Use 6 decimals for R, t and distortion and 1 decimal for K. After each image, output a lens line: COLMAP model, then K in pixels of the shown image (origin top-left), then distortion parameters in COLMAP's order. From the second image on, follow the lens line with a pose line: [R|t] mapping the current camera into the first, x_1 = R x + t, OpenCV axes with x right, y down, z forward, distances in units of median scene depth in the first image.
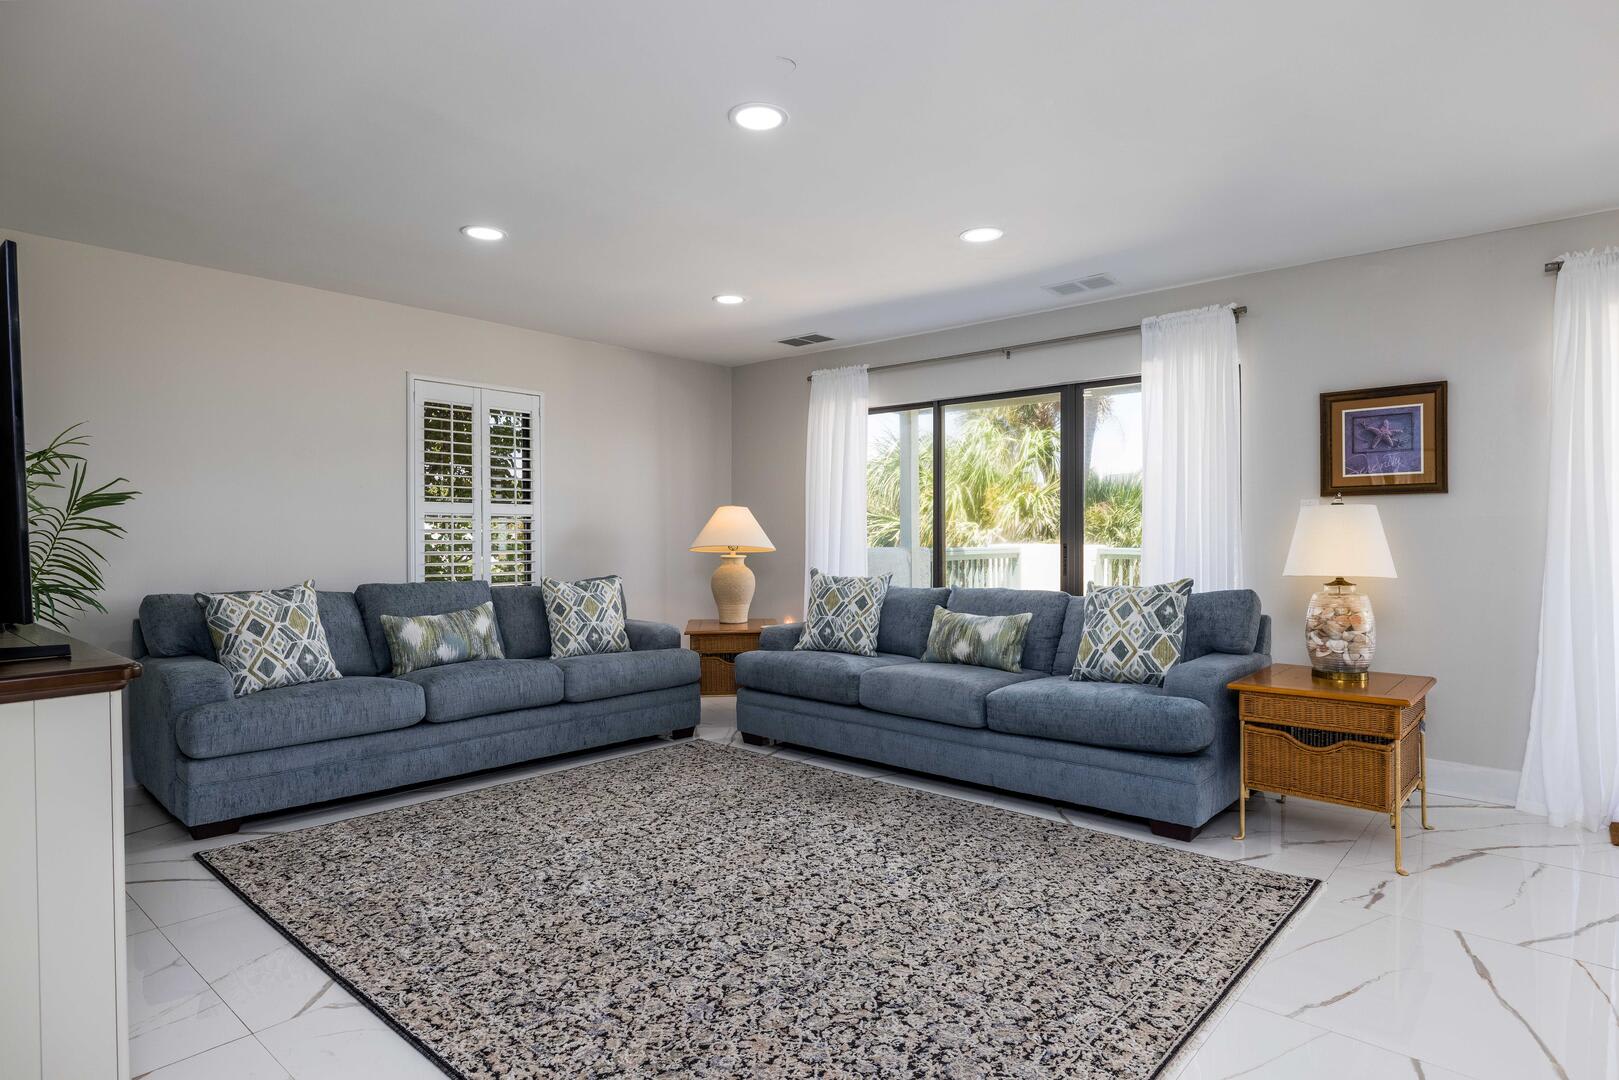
lens RADIAL K [[882.9, 0, 806.8], [0, 882.9, 542.1], [0, 0, 1]] dist [-0.005529, 0.002783]
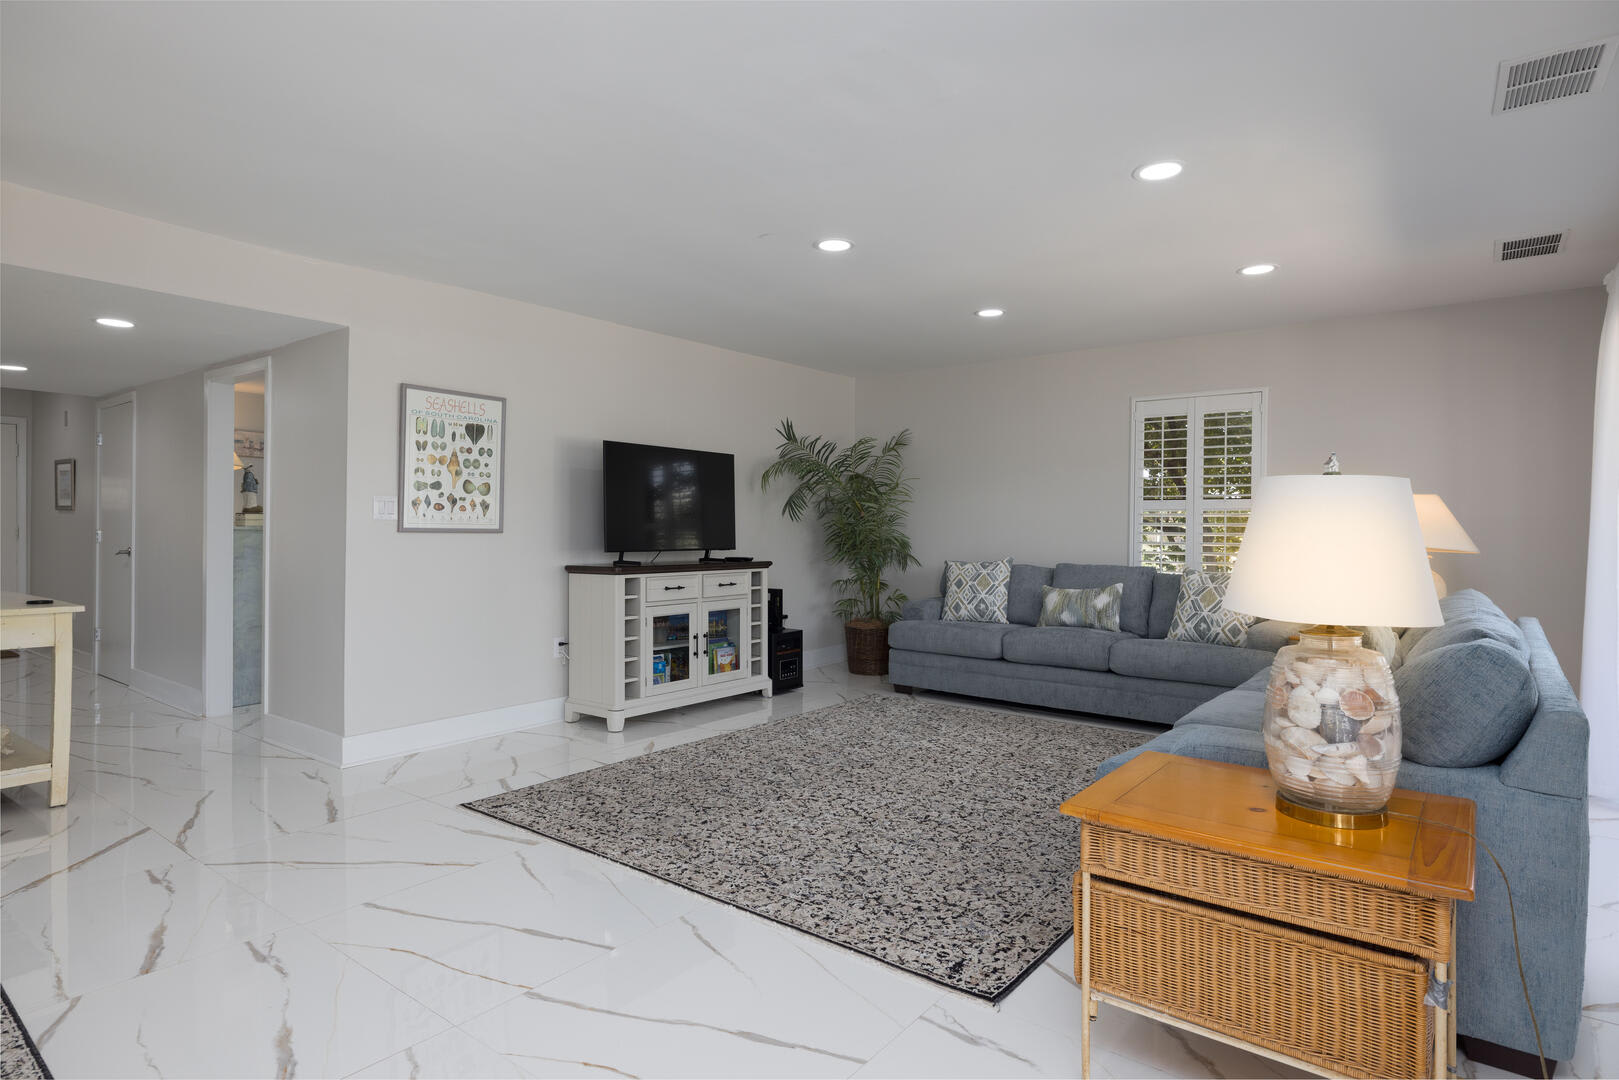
lens RADIAL K [[882.9, 0, 803.1], [0, 882.9, 531.5], [0, 0, 1]] dist [-0.005529, 0.002783]
pose [[0.063143, 0.008708, -0.997967, 1.096045], [-0.012862, 0.999886, 0.007911, -0.009500], [0.997922, 0.012336, 0.063248, 0.664995]]
